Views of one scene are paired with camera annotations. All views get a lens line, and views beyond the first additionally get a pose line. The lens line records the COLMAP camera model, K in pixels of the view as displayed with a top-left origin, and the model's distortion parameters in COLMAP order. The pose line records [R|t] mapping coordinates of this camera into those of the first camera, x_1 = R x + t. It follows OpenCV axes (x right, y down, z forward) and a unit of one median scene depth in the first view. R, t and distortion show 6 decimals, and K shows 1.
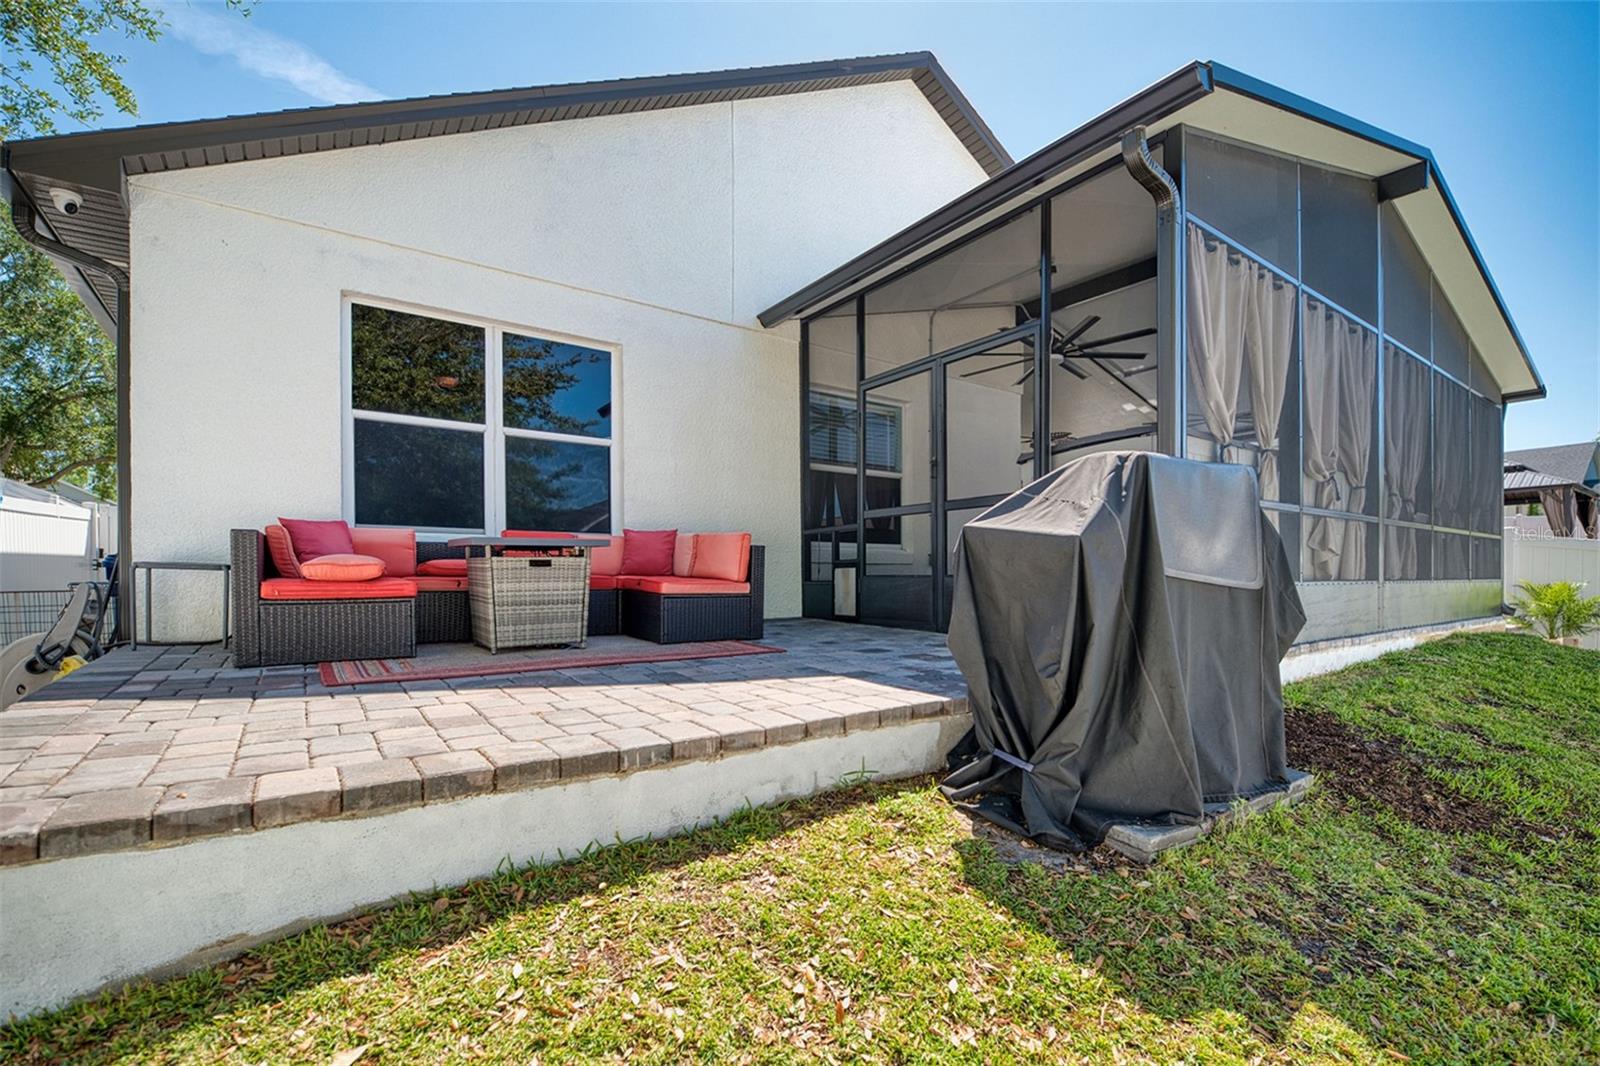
lens RADIAL K [[694.4, 0, 796.7], [0, 694.4, 570.4], [0, 0, 1]] dist [-0.002322, -0.000296]
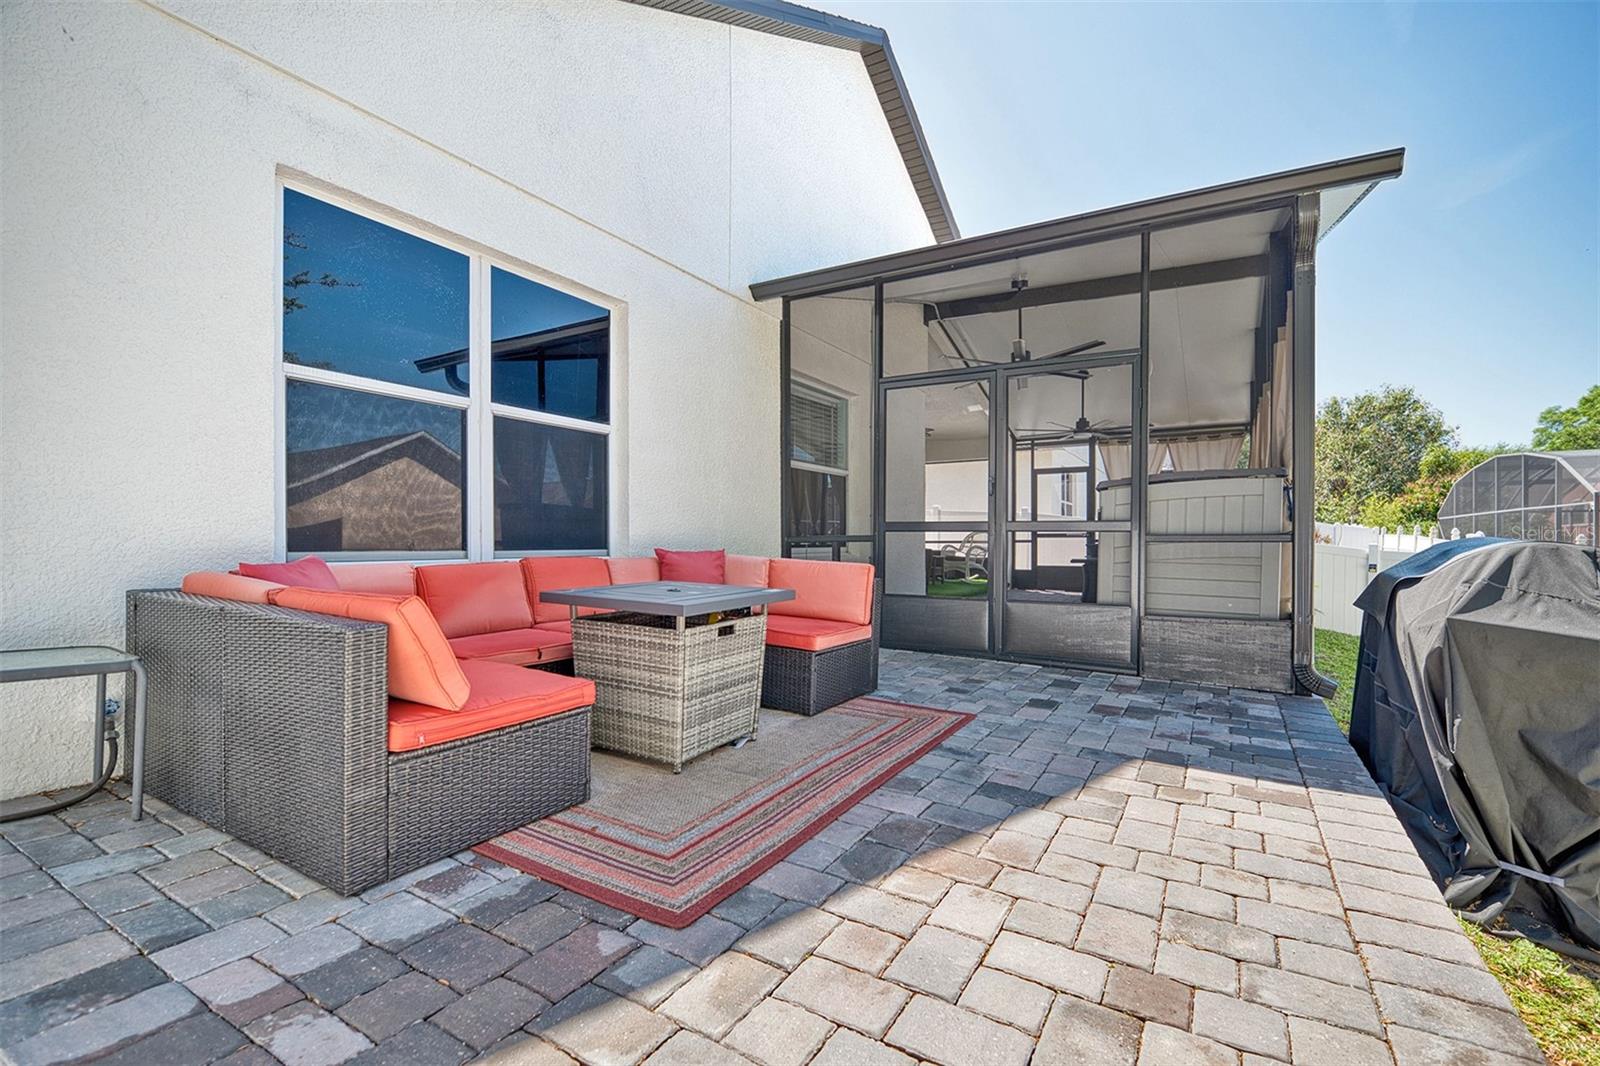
lens RADIAL K [[707.1, 0, 790.2], [0, 707.1, 529.4], [0, 0, 1]] dist [-0.002096, -0.001051]
pose [[0.912692, 0.009979, 0.408527, -0.446119], [-0.008472, 0.999949, -0.005497, -0.080466], [-0.408561, 0.001556, 0.912730, 0.238989]]
